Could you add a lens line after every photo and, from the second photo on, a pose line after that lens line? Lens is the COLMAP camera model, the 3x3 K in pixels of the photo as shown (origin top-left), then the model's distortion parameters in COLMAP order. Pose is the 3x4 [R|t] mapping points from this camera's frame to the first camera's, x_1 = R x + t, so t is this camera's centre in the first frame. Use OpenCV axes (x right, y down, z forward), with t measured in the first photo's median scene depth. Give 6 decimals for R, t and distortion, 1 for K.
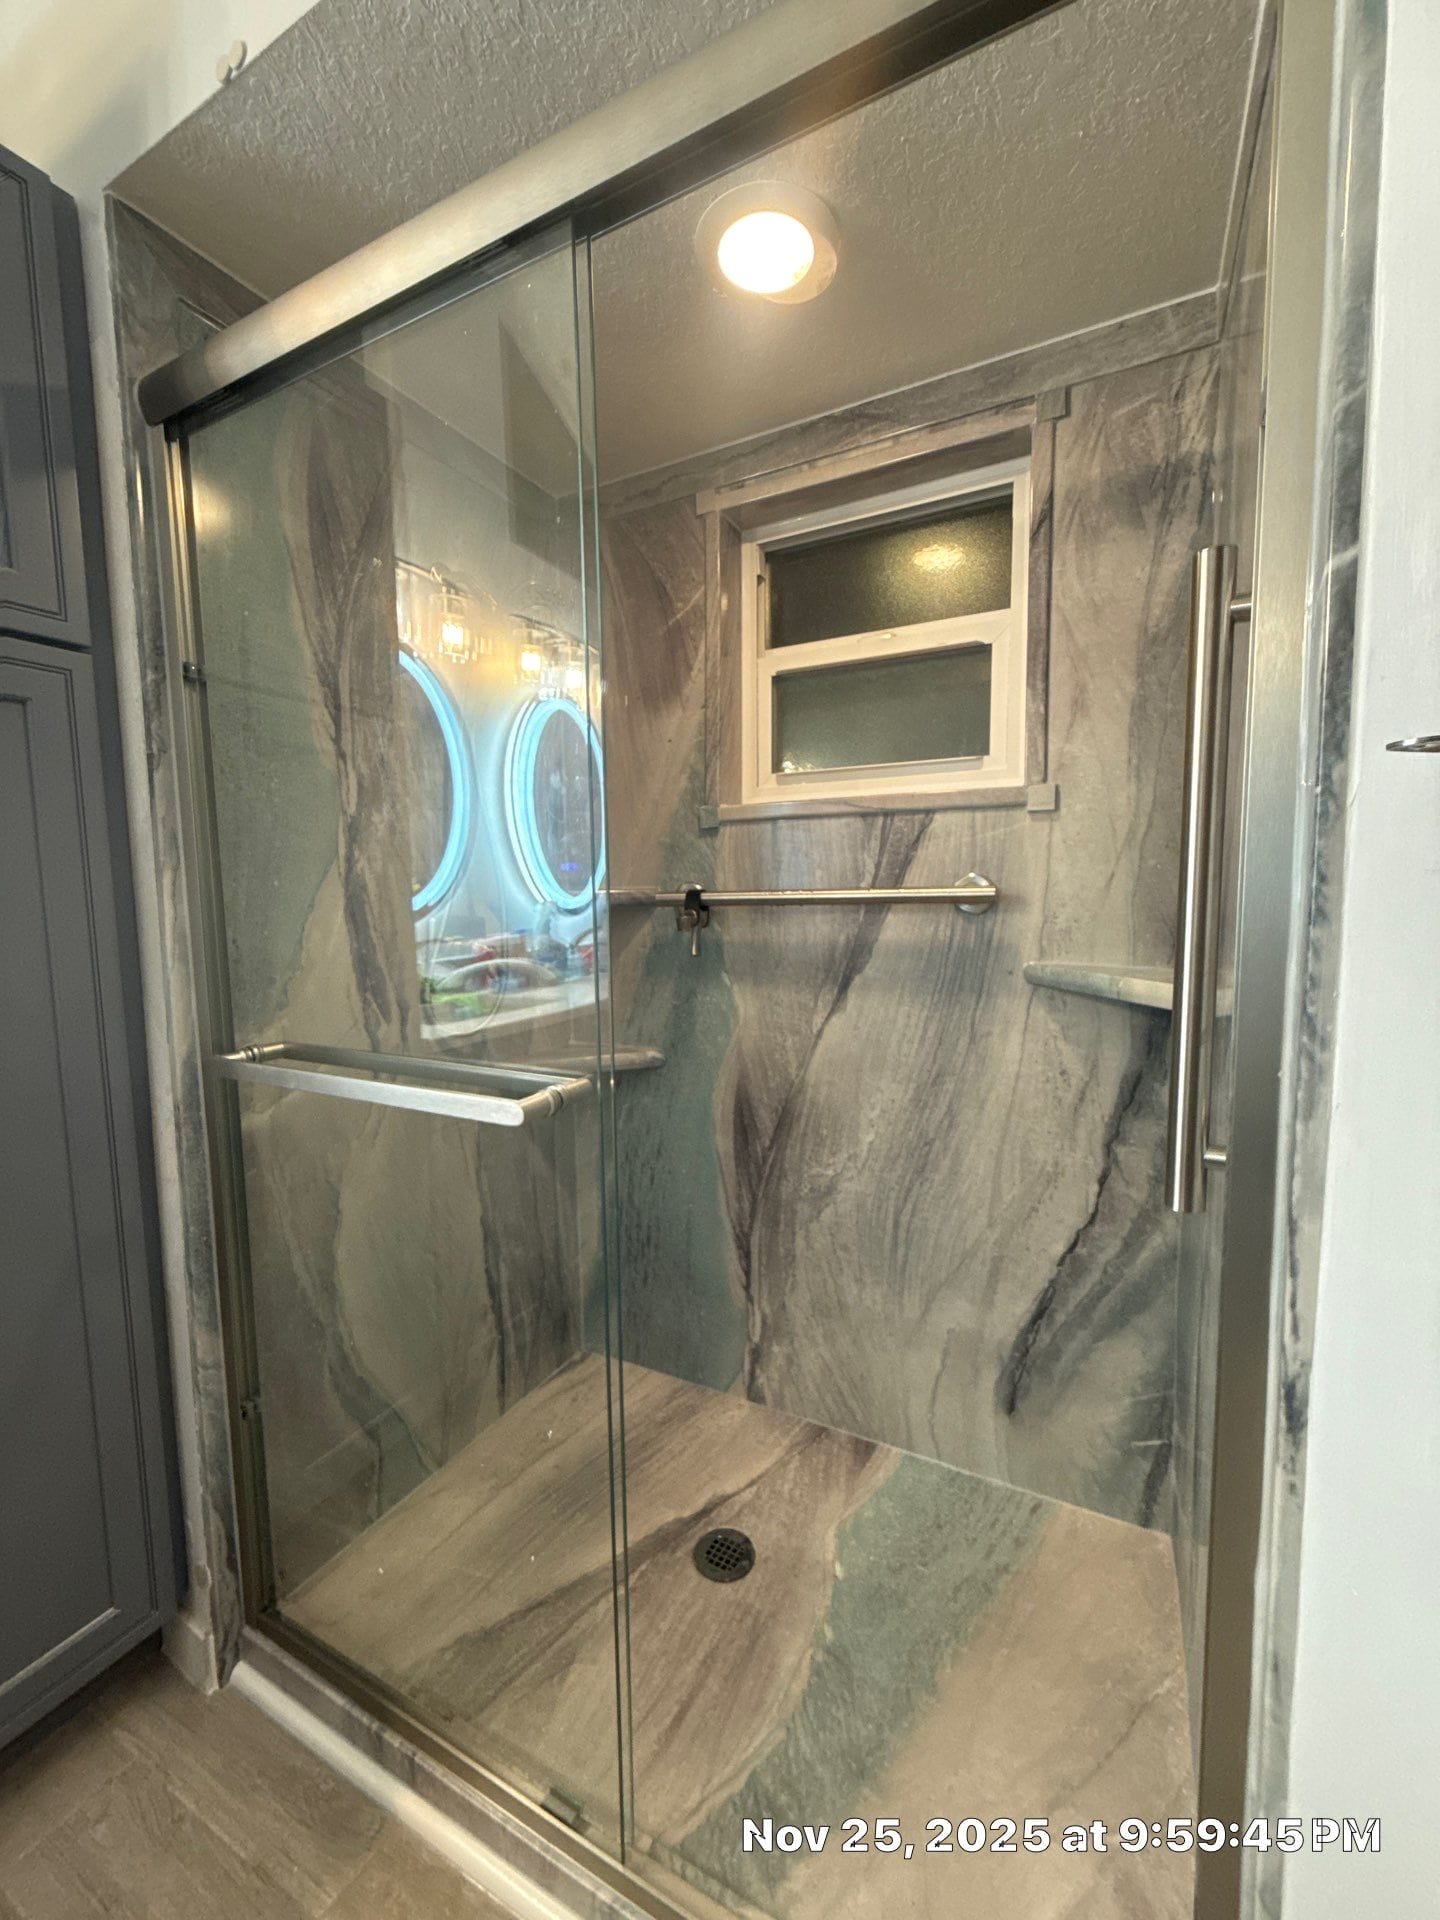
lens RADIAL K [[771.4, 0, 716.3], [0, 771.4, 957.4], [0, 0, 1]] dist [-0.000361, -0.000435]
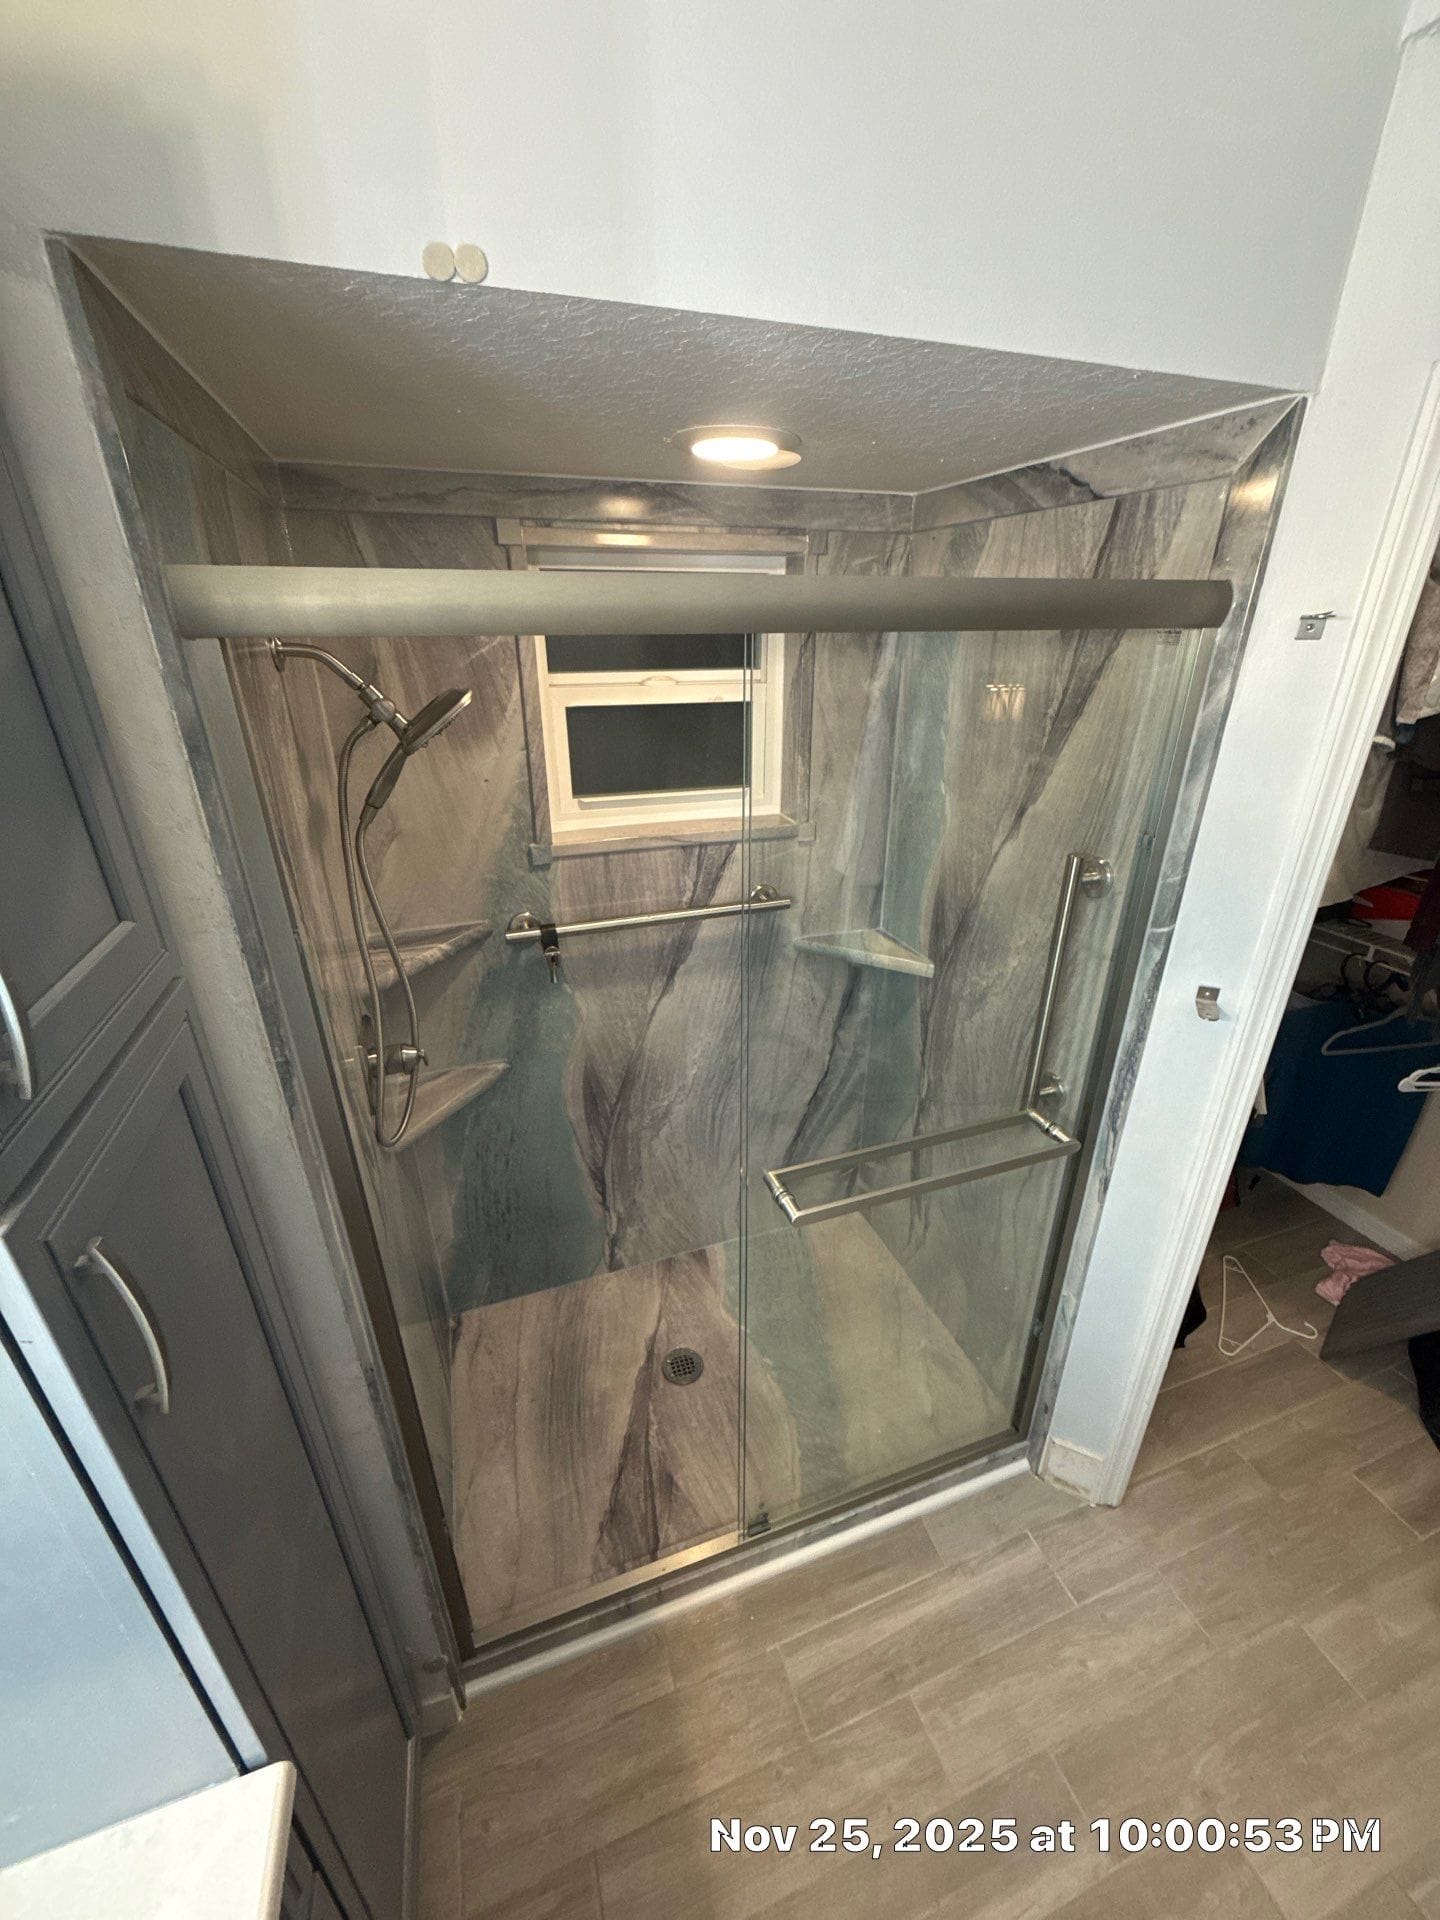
lens RADIAL K [[771.4, 0, 724.8], [0, 771.4, 959.5], [0, 0, 1]] dist [-0.000361, -0.000435]
pose [[0.680592, -0.284995, 0.674961, -0.695597], [0.056227, 0.938844, 0.339721, -0.458208], [-0.730502, -0.193260, 0.654994, 0.105387]]
